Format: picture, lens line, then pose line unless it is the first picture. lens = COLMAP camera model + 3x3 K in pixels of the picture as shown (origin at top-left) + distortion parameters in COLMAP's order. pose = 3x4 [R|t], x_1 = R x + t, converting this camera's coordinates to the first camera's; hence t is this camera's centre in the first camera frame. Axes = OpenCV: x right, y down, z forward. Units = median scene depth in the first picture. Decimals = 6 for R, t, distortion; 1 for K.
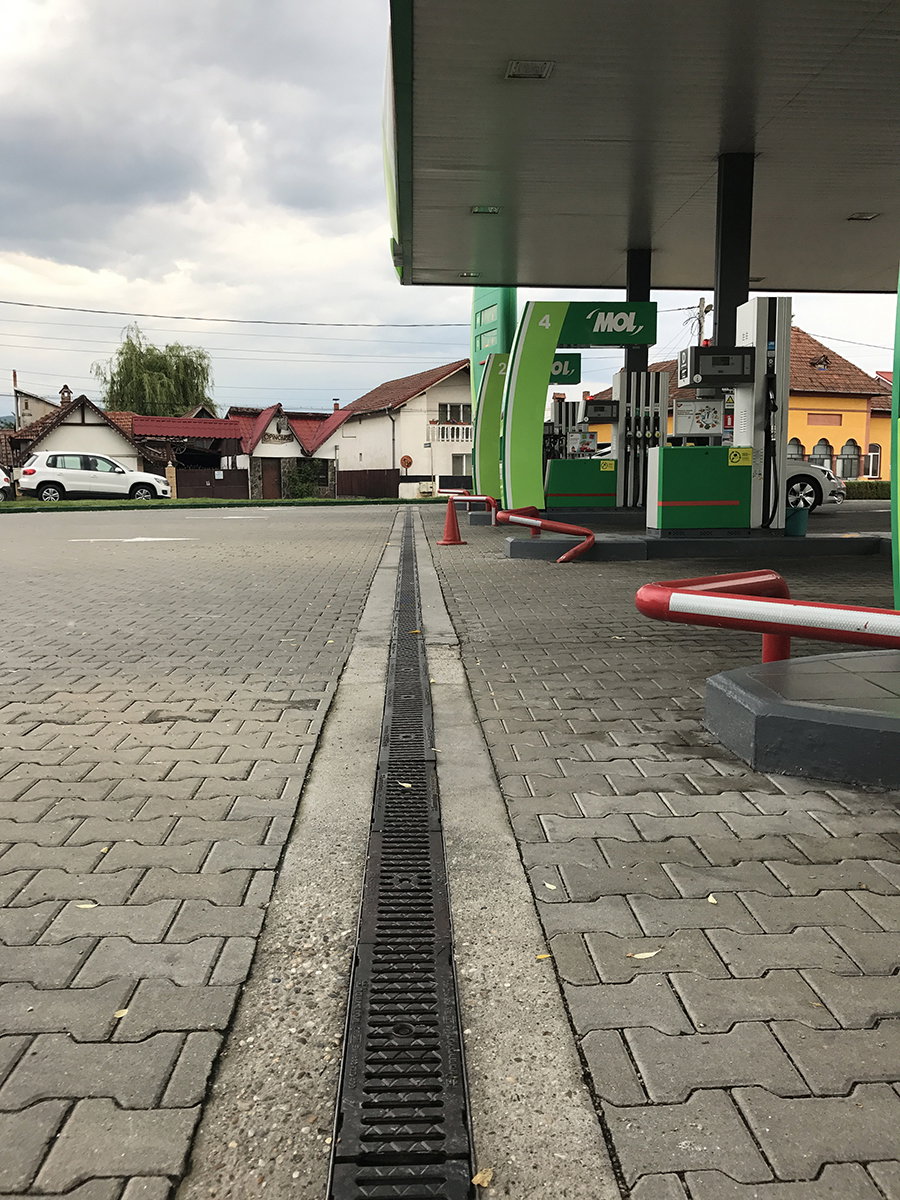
lens RADIAL K [[982.5, 0, 455.6], [0, 982.5, 598.5], [0, 0, 1]] dist [0.038537, -0.040705]
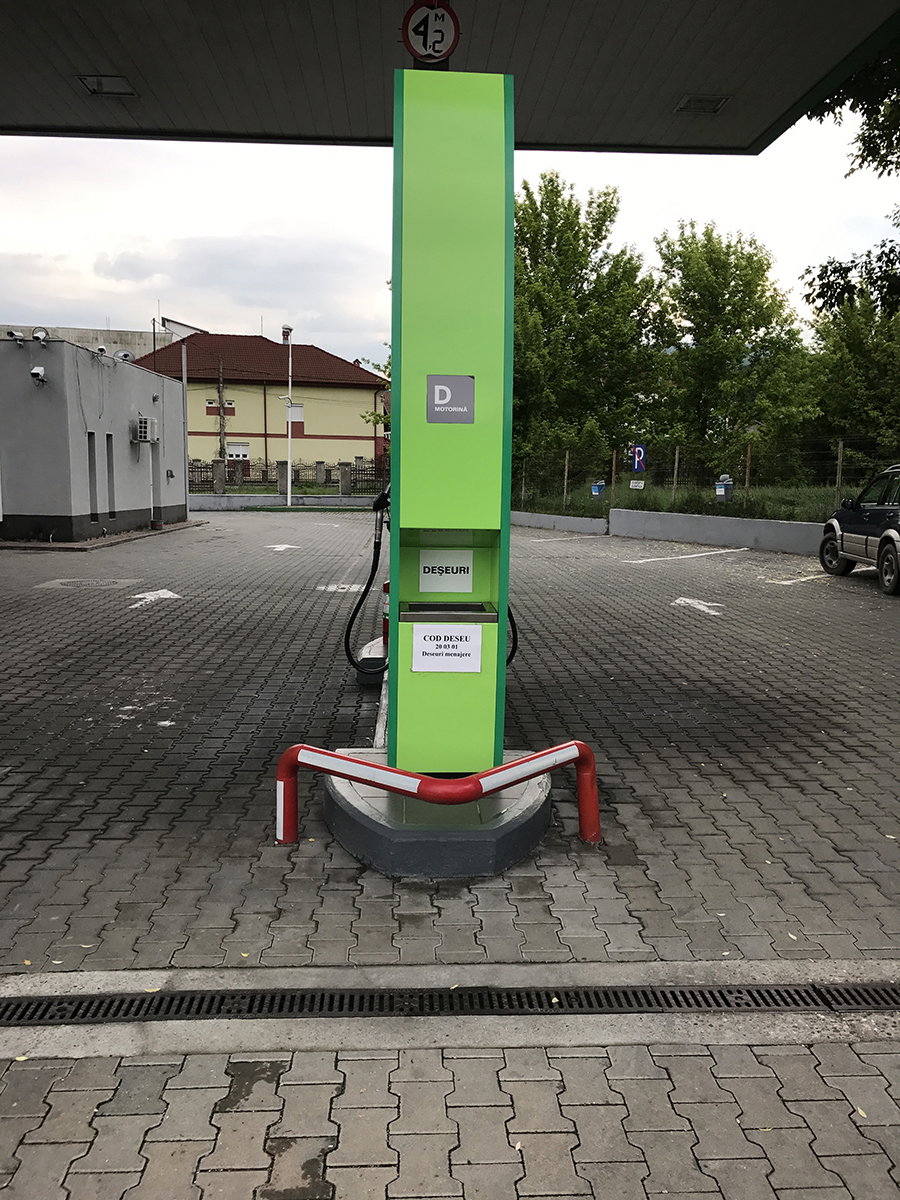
lens RADIAL K [[982.5, 0, 454.8], [0, 982.5, 597.4], [0, 0, 1]] dist [0.038537, -0.040705]
pose [[-0.007557, -0.132119, 0.991205, -0.197669], [0.112648, 0.984811, 0.132126, -0.078851], [-0.993606, 0.112656, 0.007441, 0.175305]]
